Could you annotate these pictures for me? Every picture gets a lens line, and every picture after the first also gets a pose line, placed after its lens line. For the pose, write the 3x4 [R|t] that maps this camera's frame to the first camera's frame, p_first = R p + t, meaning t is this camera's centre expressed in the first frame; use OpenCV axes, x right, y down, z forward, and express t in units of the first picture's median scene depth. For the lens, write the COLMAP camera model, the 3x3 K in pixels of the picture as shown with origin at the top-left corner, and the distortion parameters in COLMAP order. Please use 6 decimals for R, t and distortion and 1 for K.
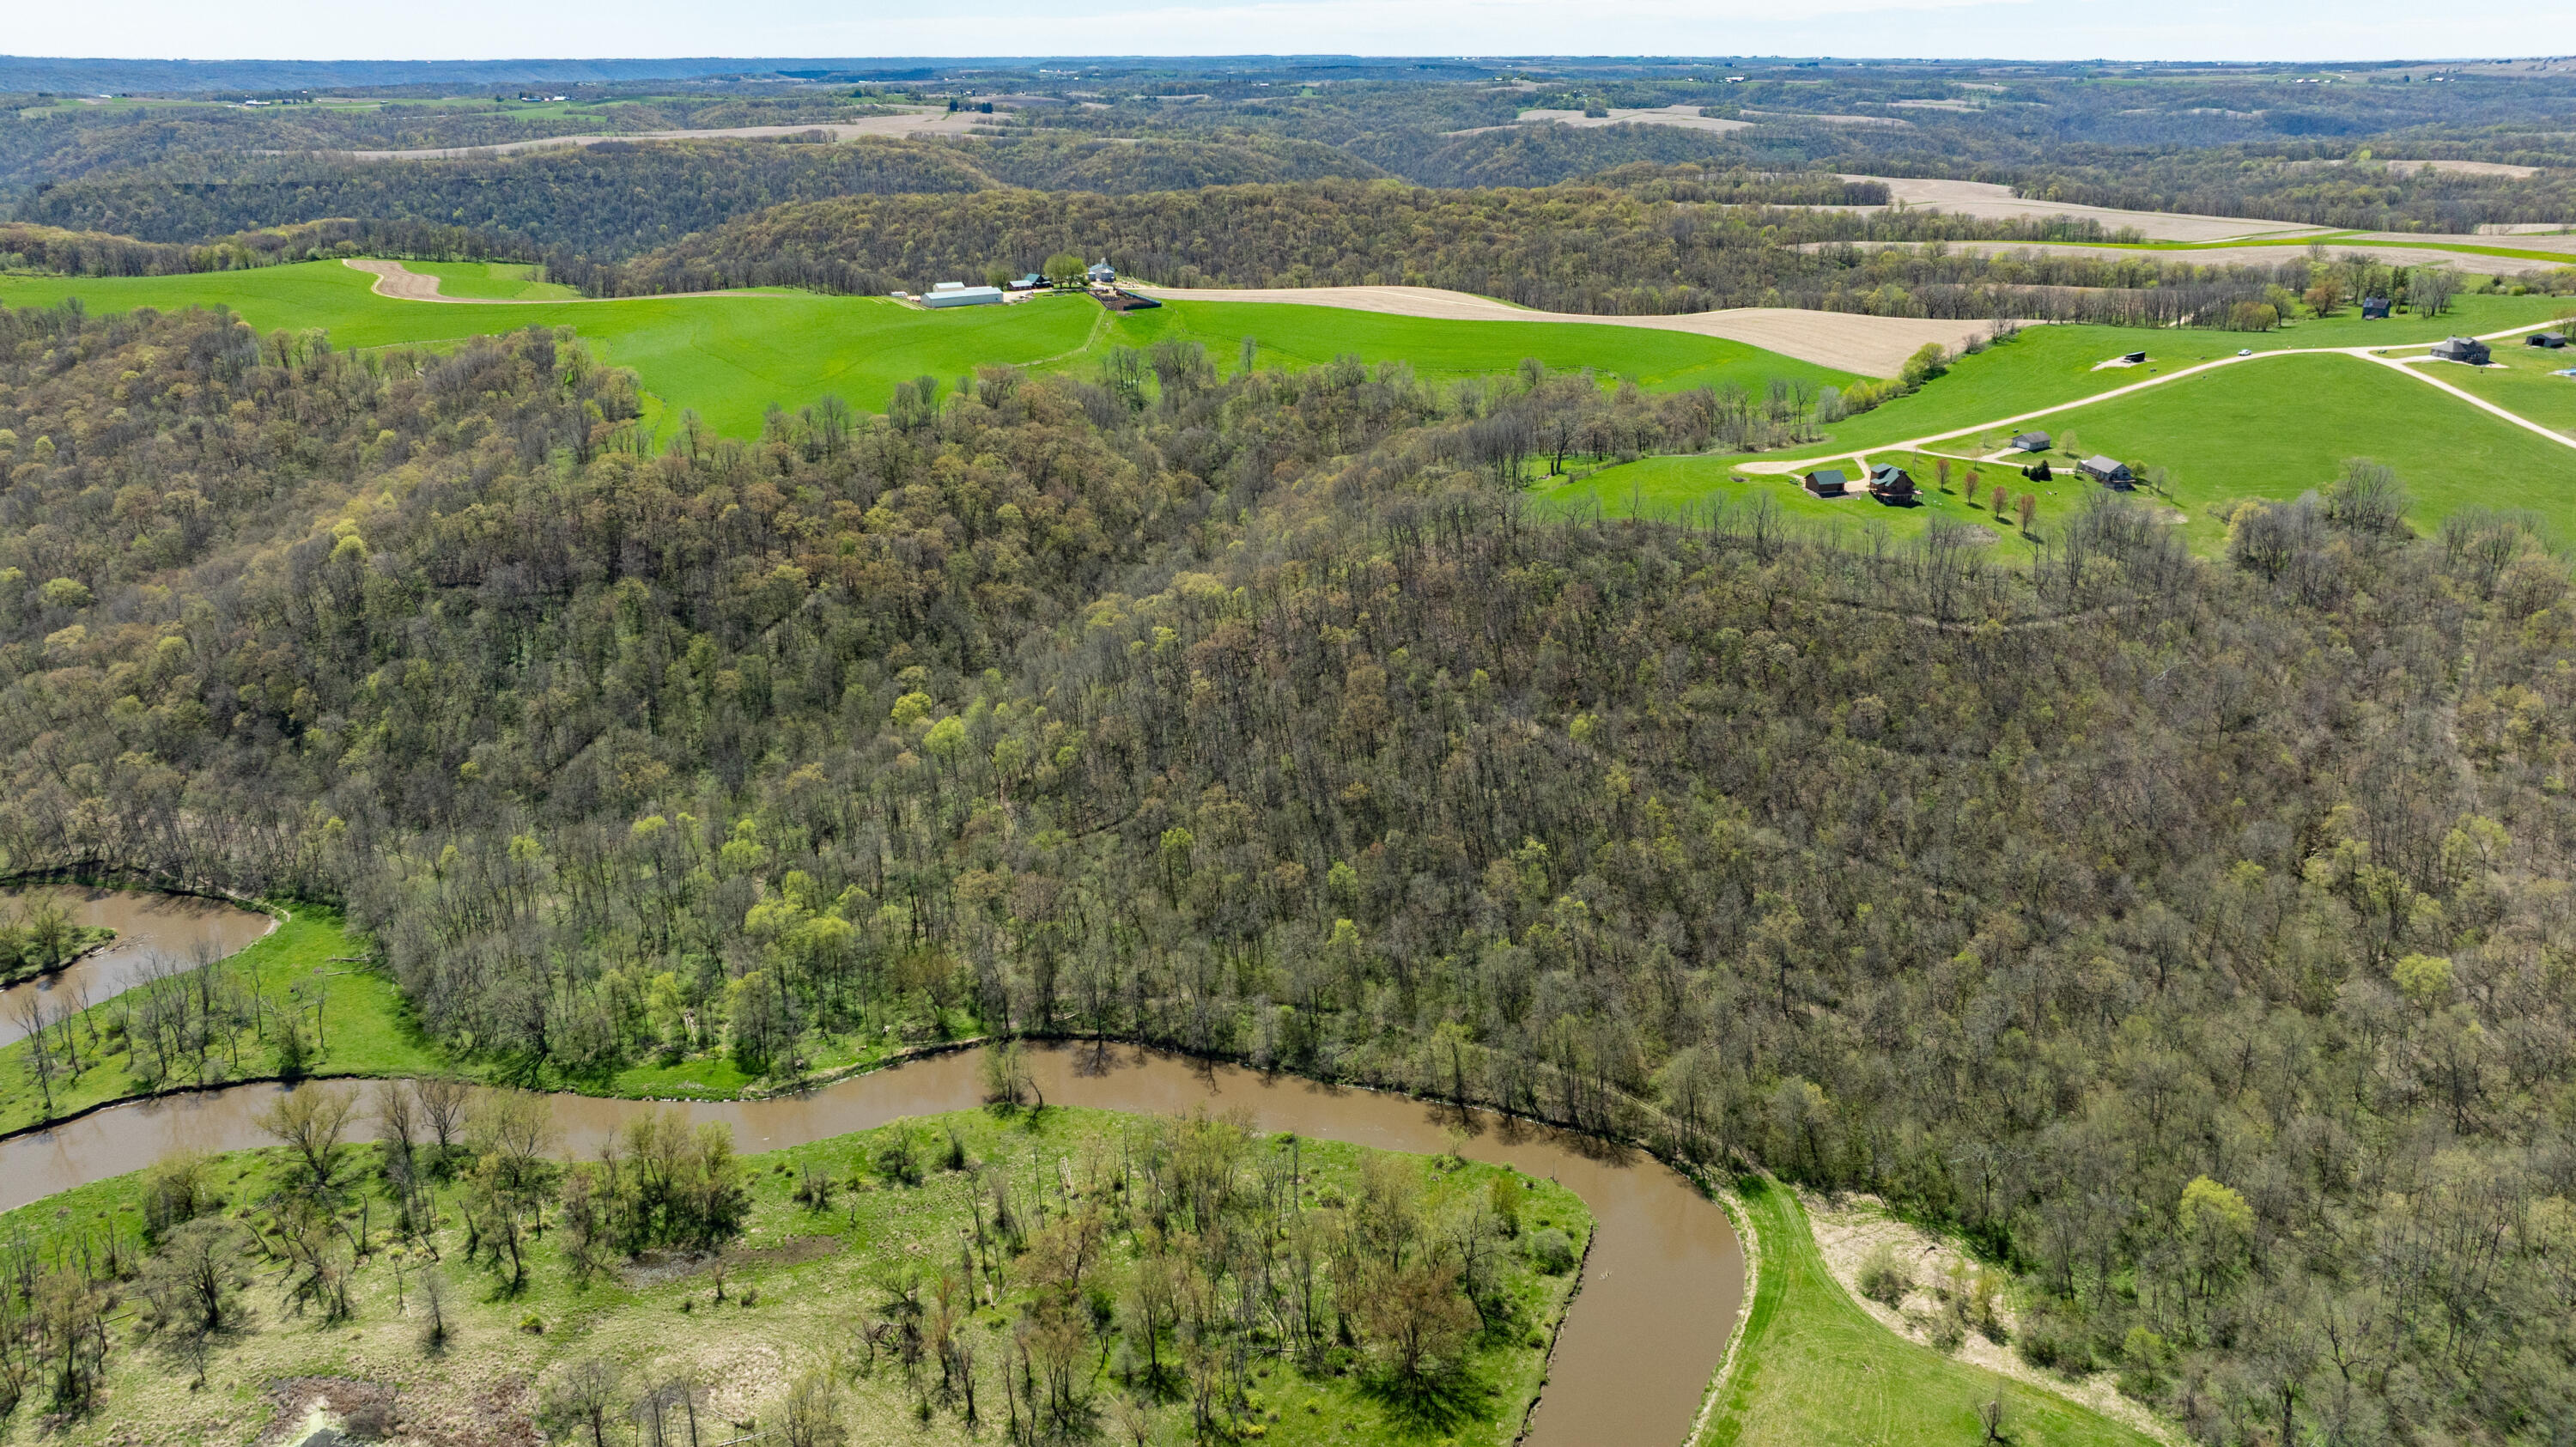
lens RADIAL K [[1743.2, 0, 1278.8], [0, 1743.2, 722.6], [0, 0, 1]] dist [-0.016452, 0.001953]
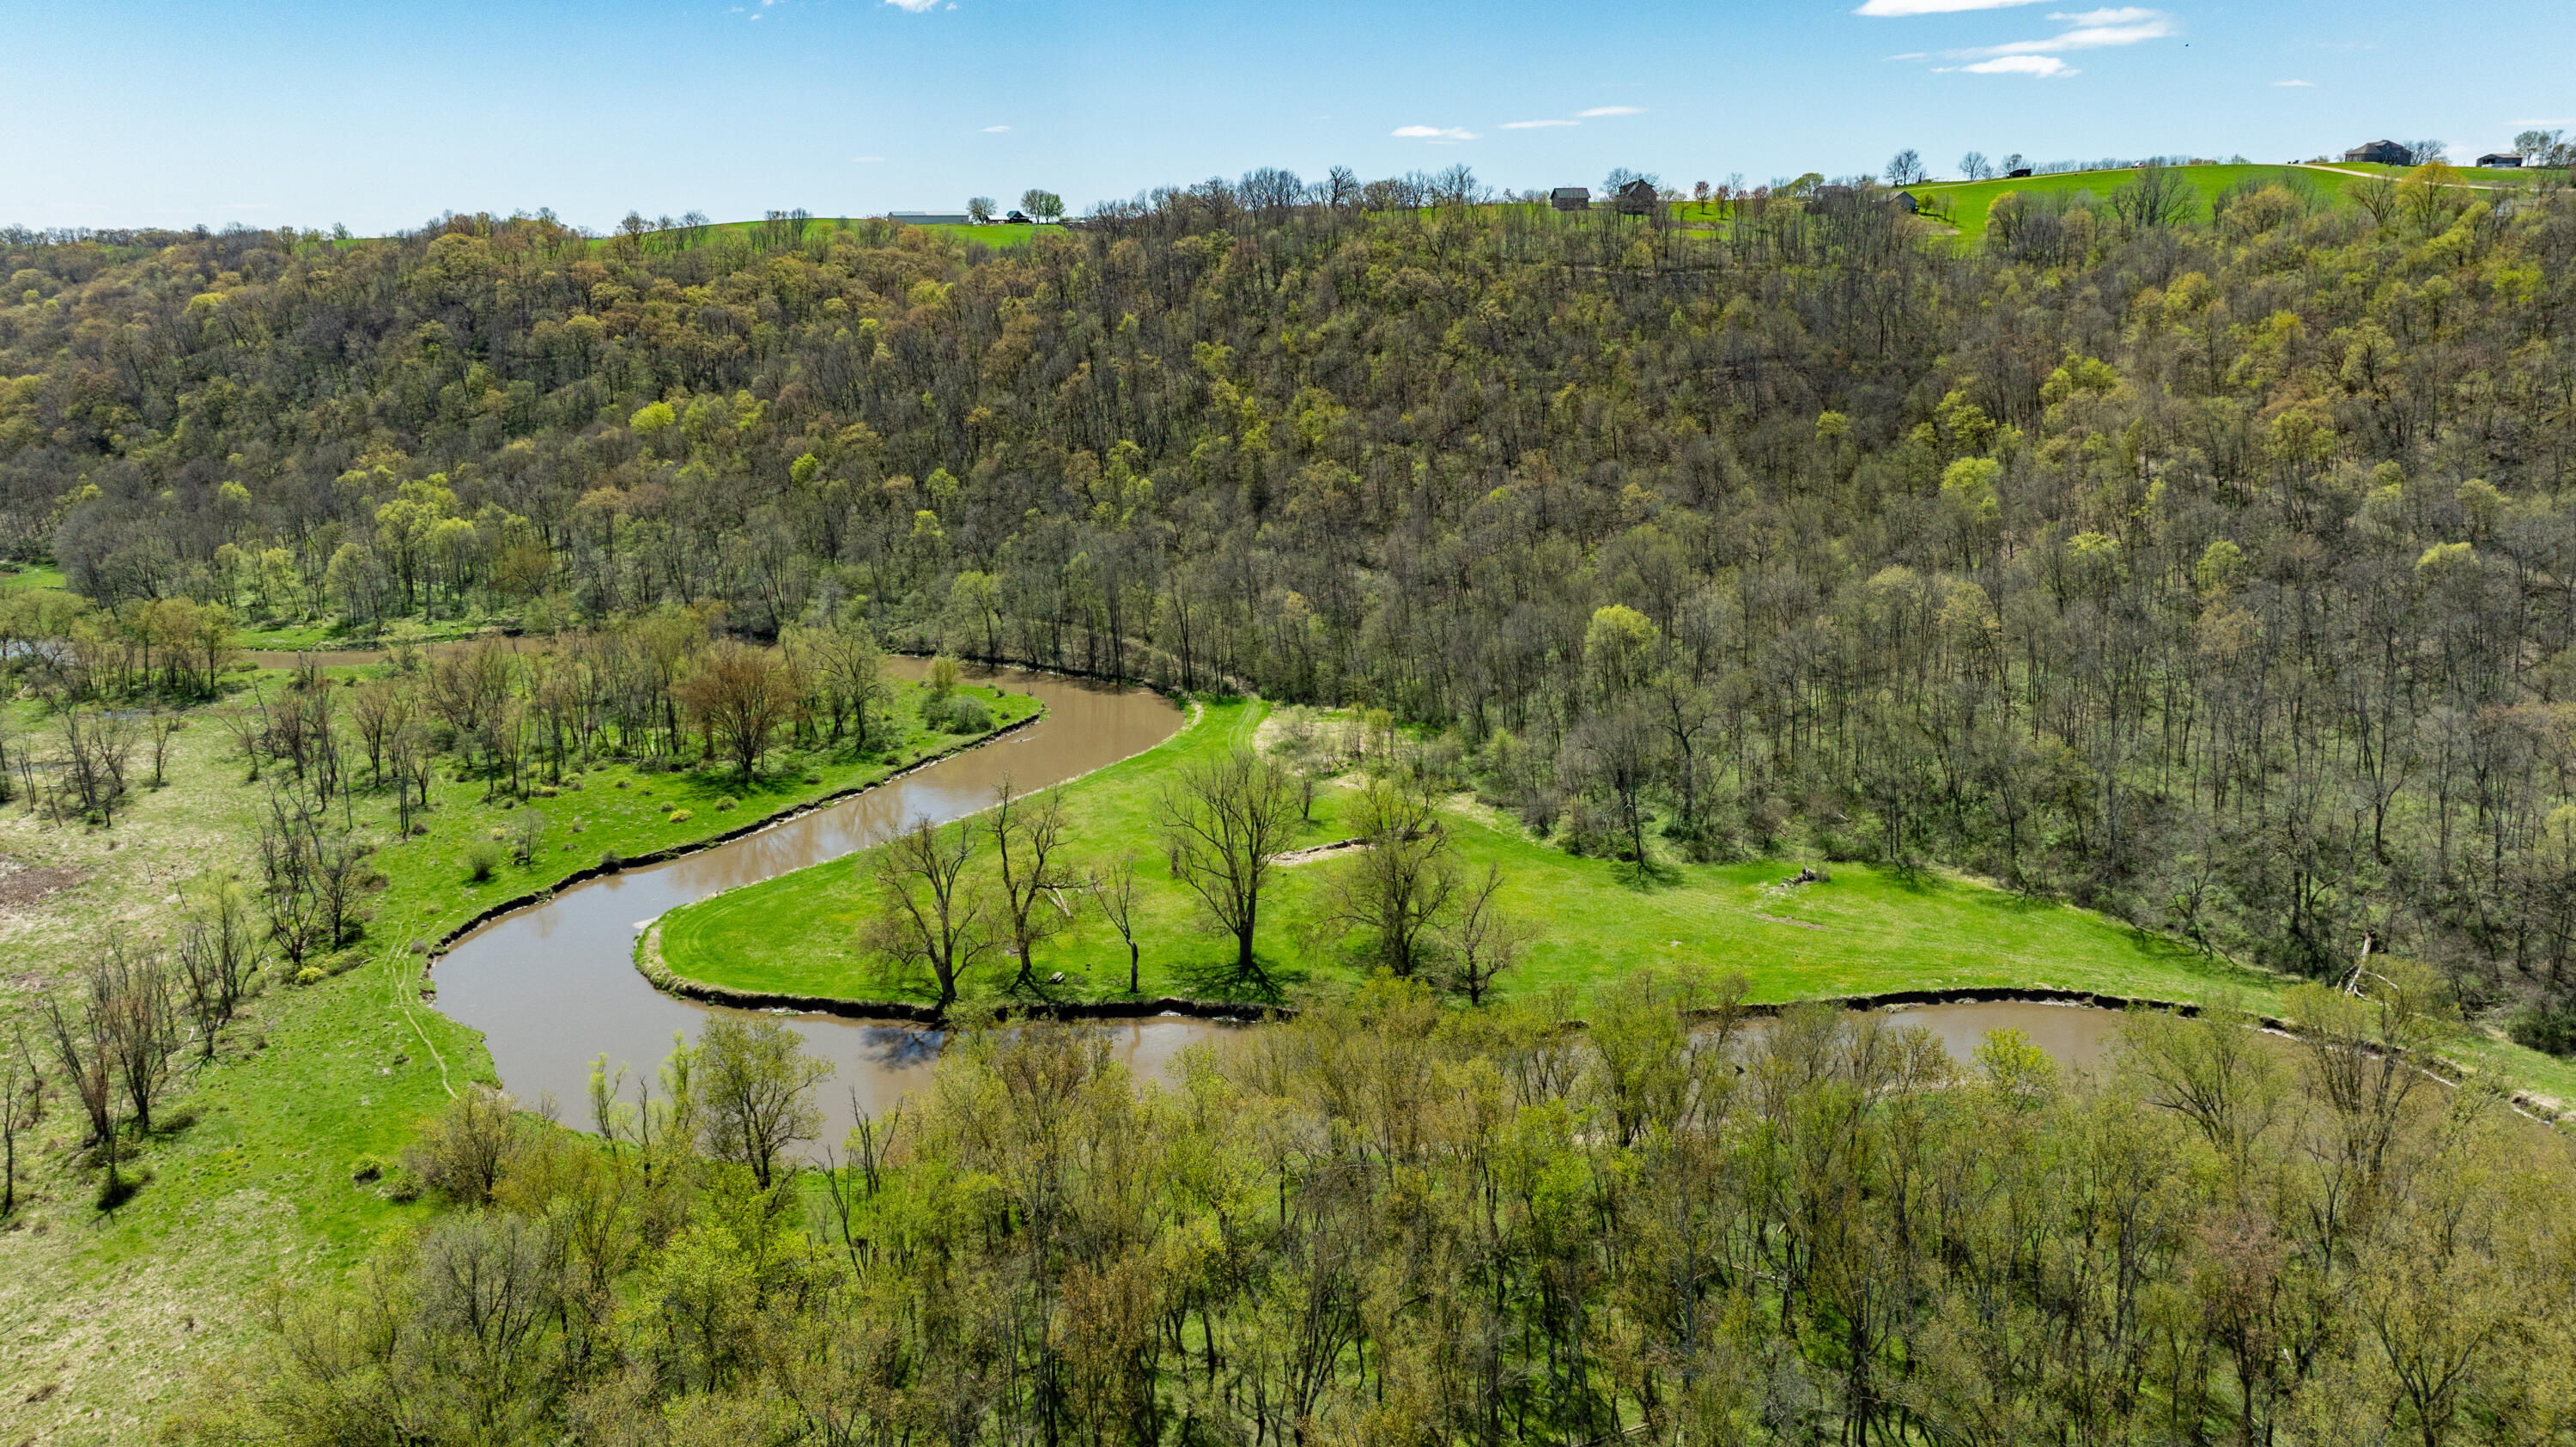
lens RADIAL K [[1743.2, 0, 1278.8], [0, 1743.2, 722.6], [0, 0, 1]] dist [-0.016452, 0.001953]
pose [[0.992226, 0.023283, -0.122248, 0.278532], [-0.034283, 0.995472, -0.088659, 0.242619], [0.119630, 0.092161, 0.988532, 0.048789]]
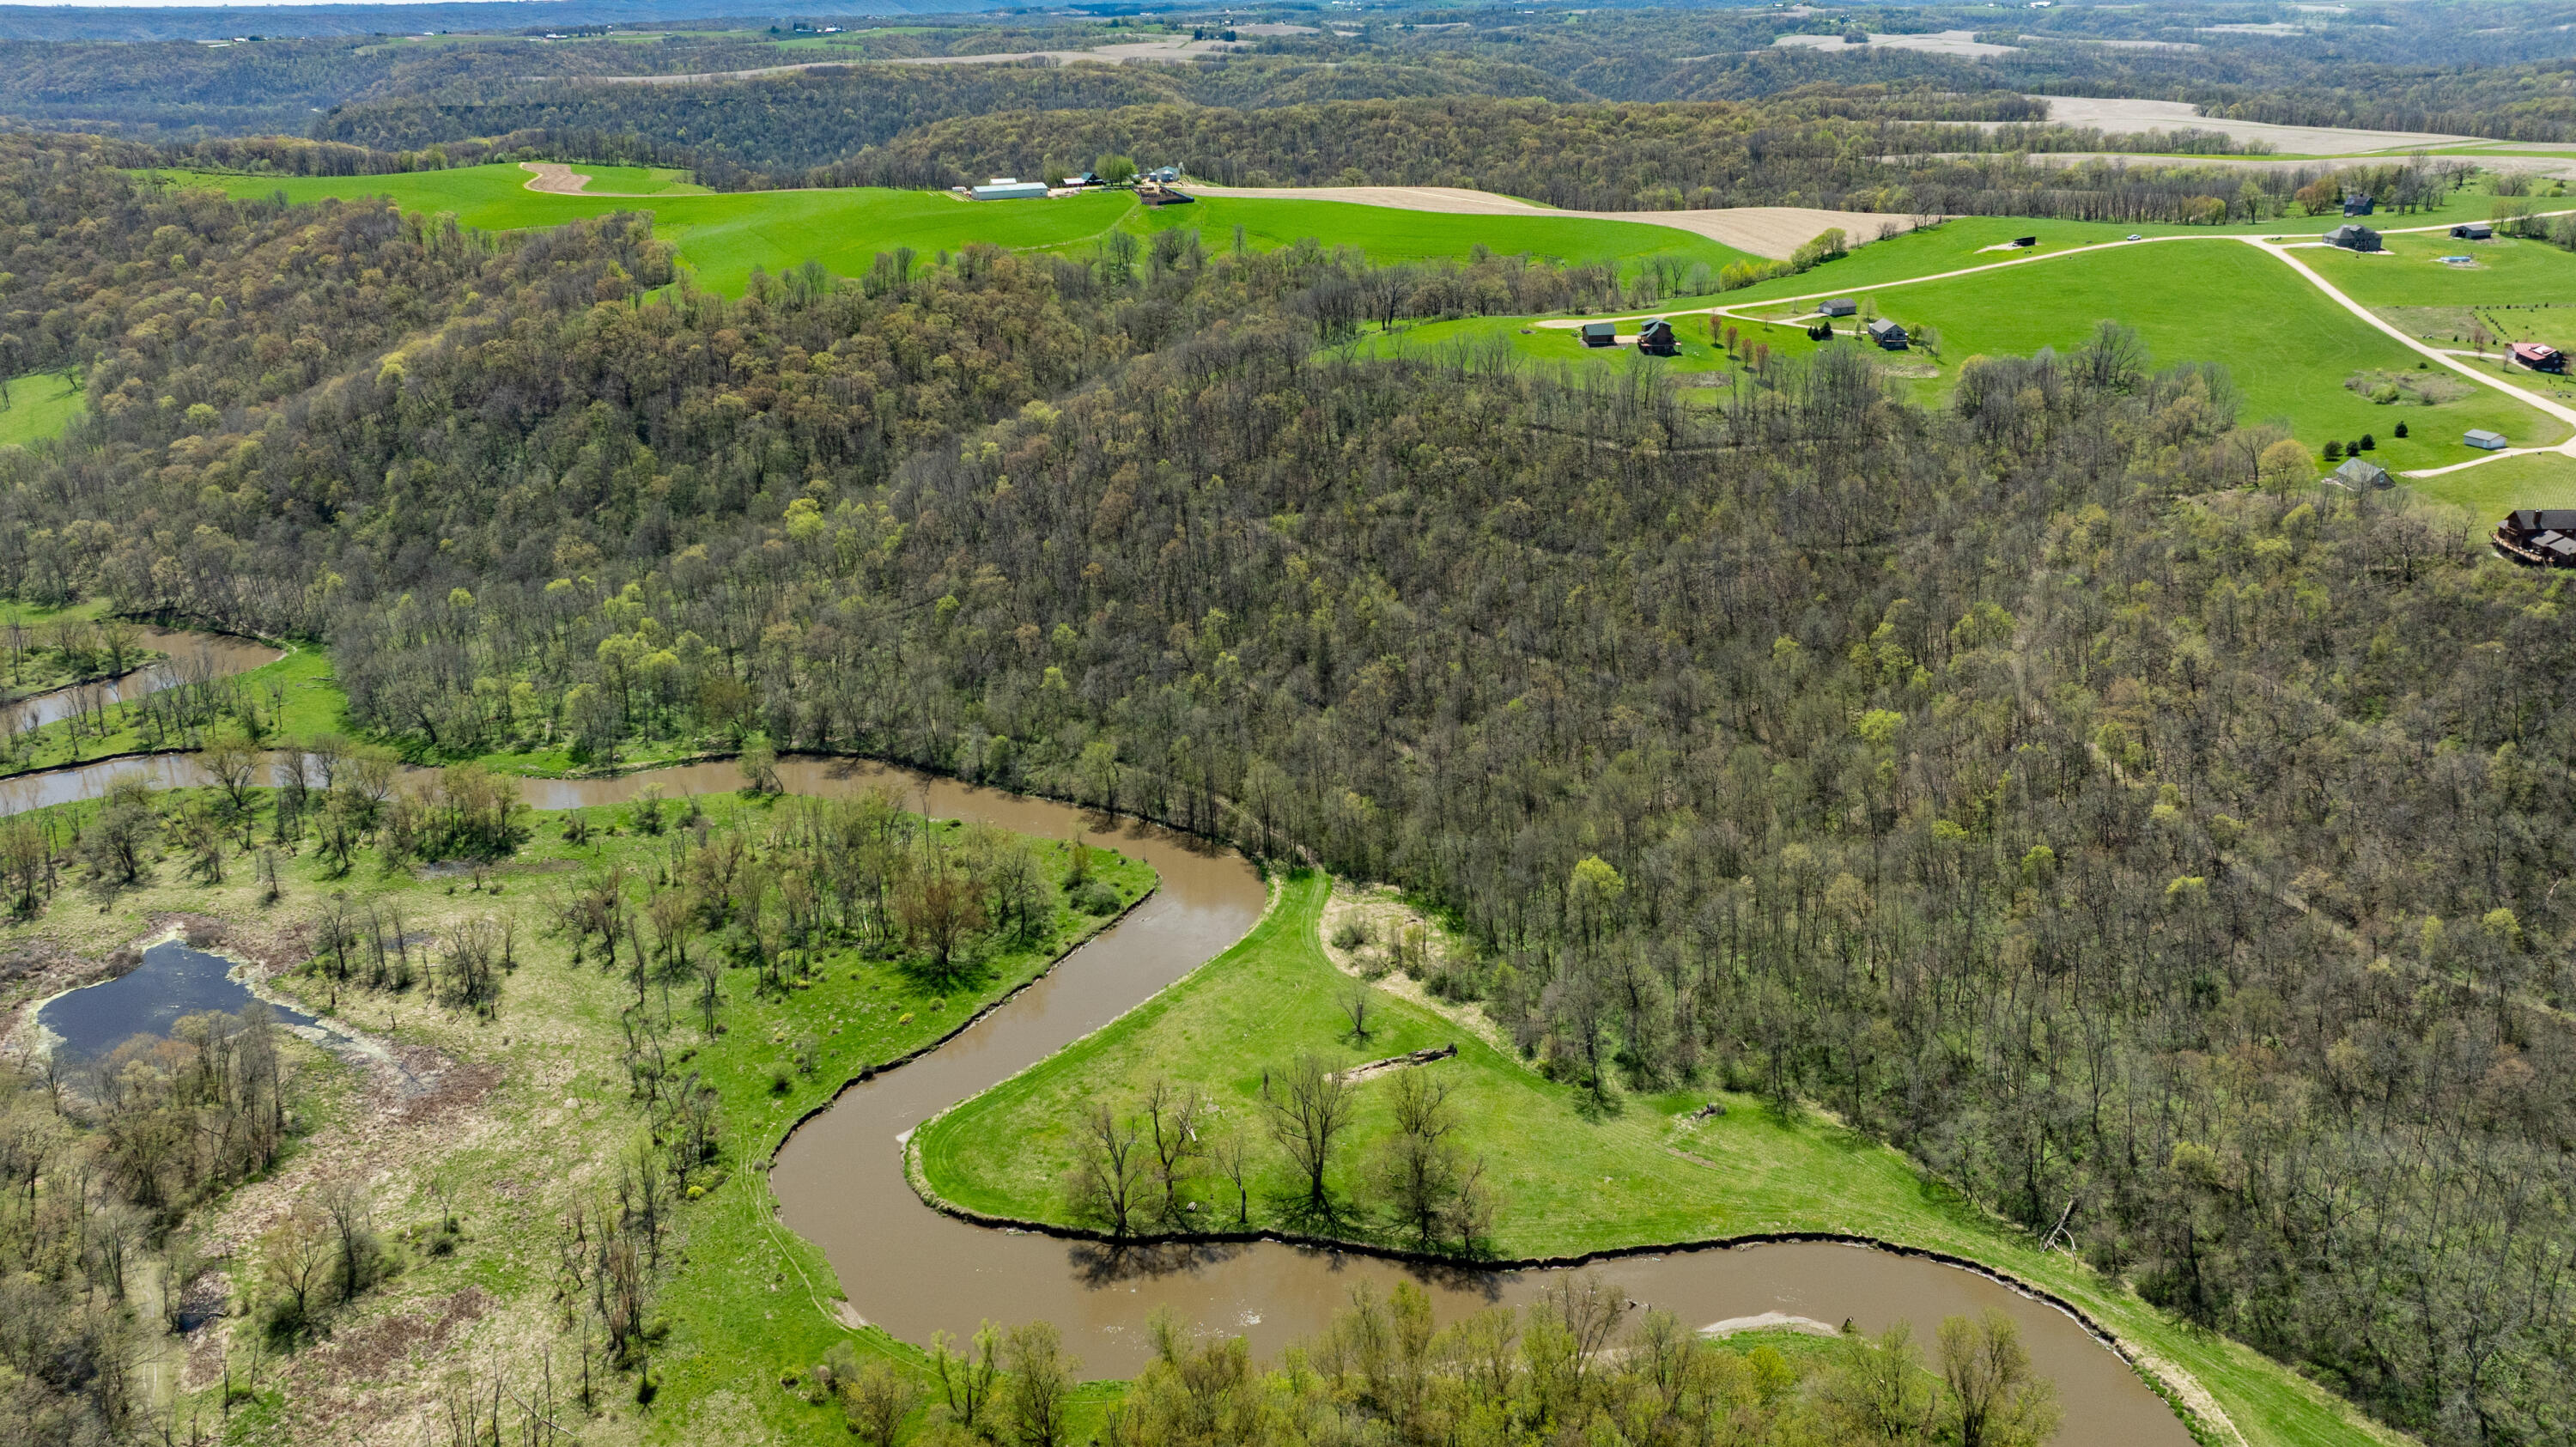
lens RADIAL K [[1781.3, 0, 1288.0], [0, 1781.3, 723.5], [0, 0, 1]] dist [-0.004312, -0.026592]
pose [[0.988529, 0.048929, -0.142884, 0.292960], [-0.045077, 0.998531, 0.030072, 0.083730], [0.144146, -0.023286, 0.989282, -0.153201]]
